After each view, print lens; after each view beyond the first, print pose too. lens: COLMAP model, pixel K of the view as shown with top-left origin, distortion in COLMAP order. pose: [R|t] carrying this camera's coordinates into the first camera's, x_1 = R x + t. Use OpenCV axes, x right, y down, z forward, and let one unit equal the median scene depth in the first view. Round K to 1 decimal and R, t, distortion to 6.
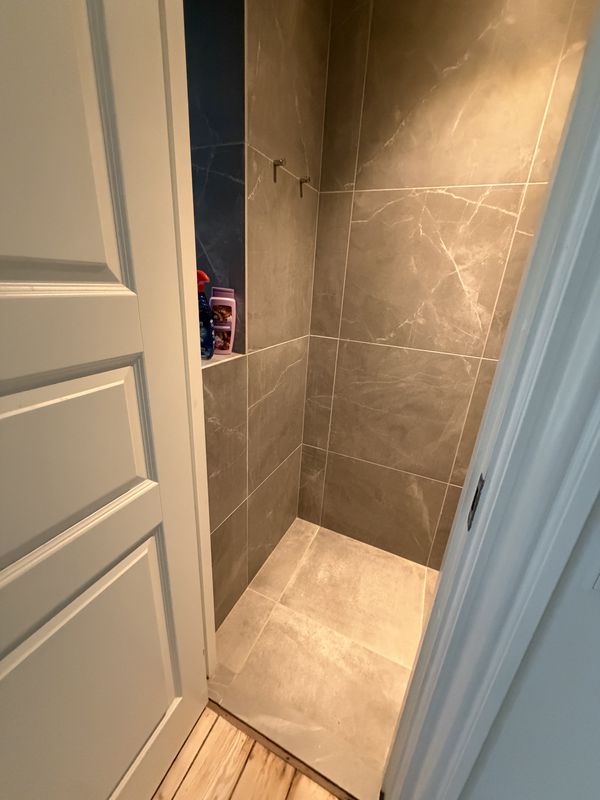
lens RADIAL K [[318.5, 0, 301.1], [0, 318.5, 397.3], [0, 0, 1]] dist [-0.001647, -0.000148]
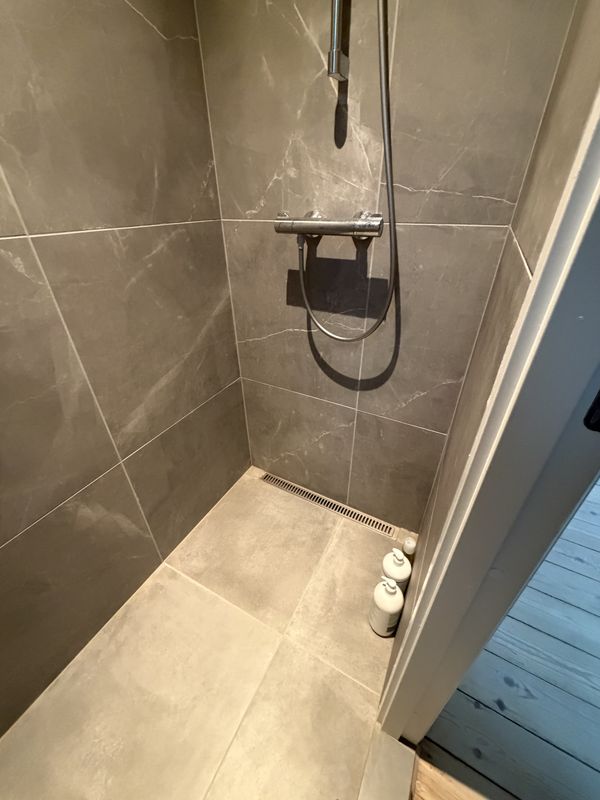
lens RADIAL K [[318.5, 0, 298.9], [0, 318.5, 395.8], [0, 0, 1]] dist [-0.001647, -0.000148]
pose [[0.055924, -0.575383, 0.815970, 0.038479], [0.366223, 0.772109, 0.519354, -0.028168], [-0.928845, 0.269783, 0.253898, 0.454461]]
